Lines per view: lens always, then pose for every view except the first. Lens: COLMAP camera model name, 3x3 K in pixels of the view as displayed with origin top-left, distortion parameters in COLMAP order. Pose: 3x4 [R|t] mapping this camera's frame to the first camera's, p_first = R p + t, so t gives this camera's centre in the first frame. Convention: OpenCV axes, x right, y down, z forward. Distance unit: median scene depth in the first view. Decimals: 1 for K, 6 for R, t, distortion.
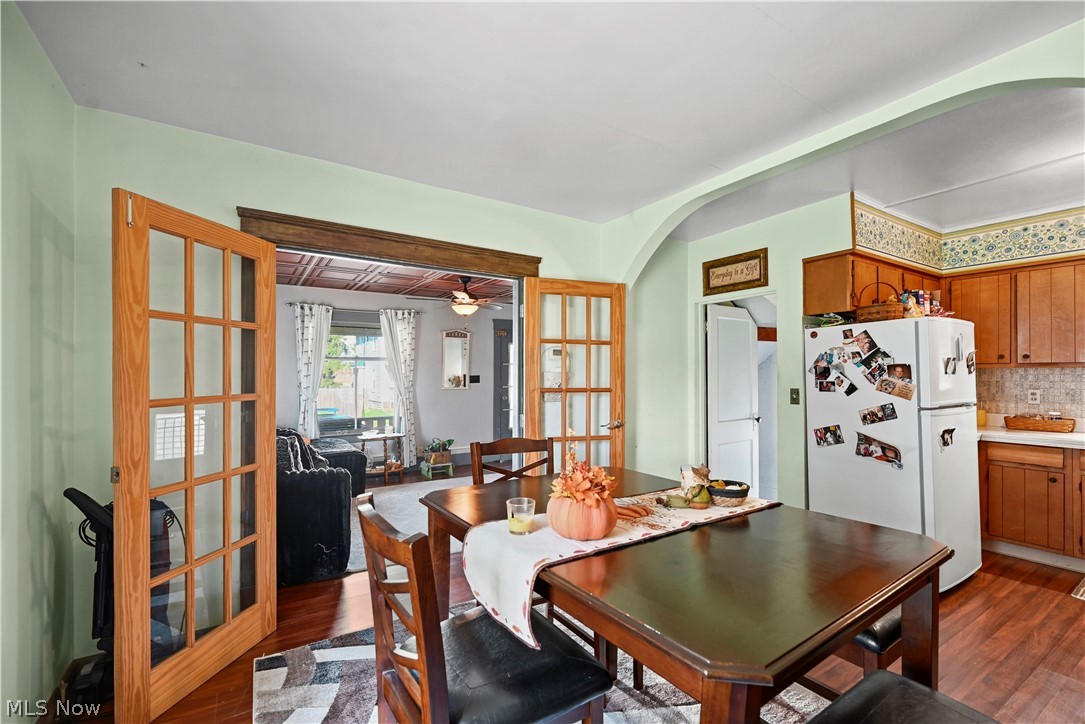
lens RADIAL K [[468.7, 0, 546.6], [0, 468.7, 370.4], [0, 0, 1]] dist [-0.002792, 0.000671]
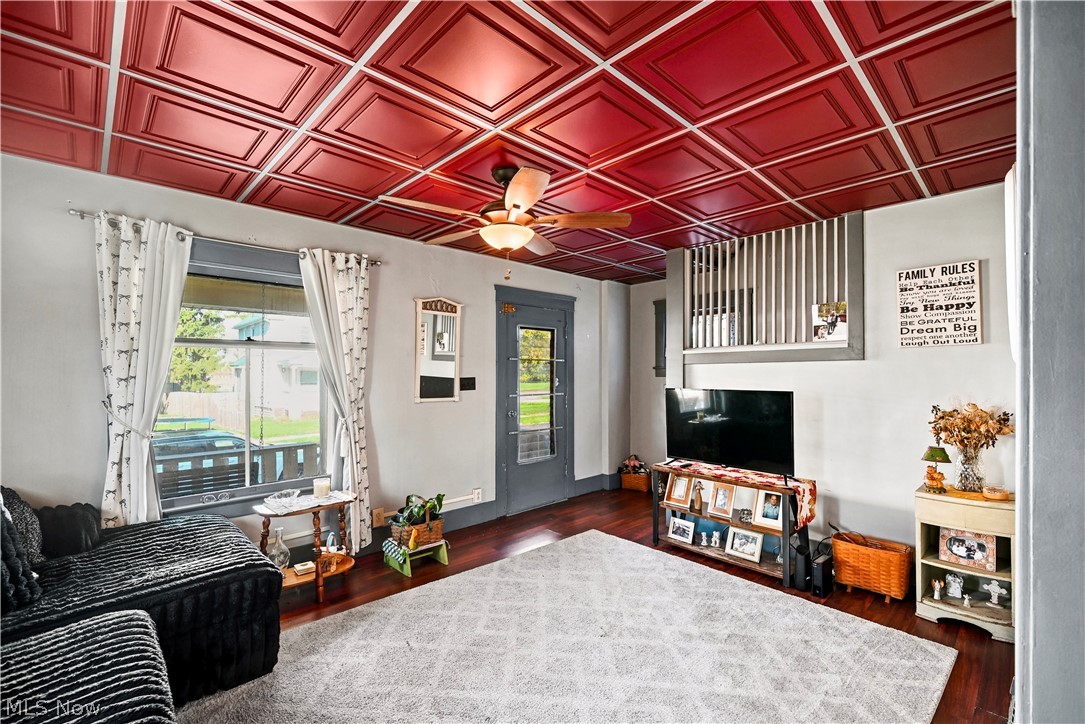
lens RADIAL K [[468.7, 0, 549.7], [0, 468.7, 373.8], [0, 0, 1]] dist [-0.002792, 0.000671]
pose [[0.979330, -0.000837, 0.202266, -0.193638], [-0.000068, 0.999990, 0.004469, 0.004285], [-0.202267, -0.004391, 0.979321, 0.448846]]
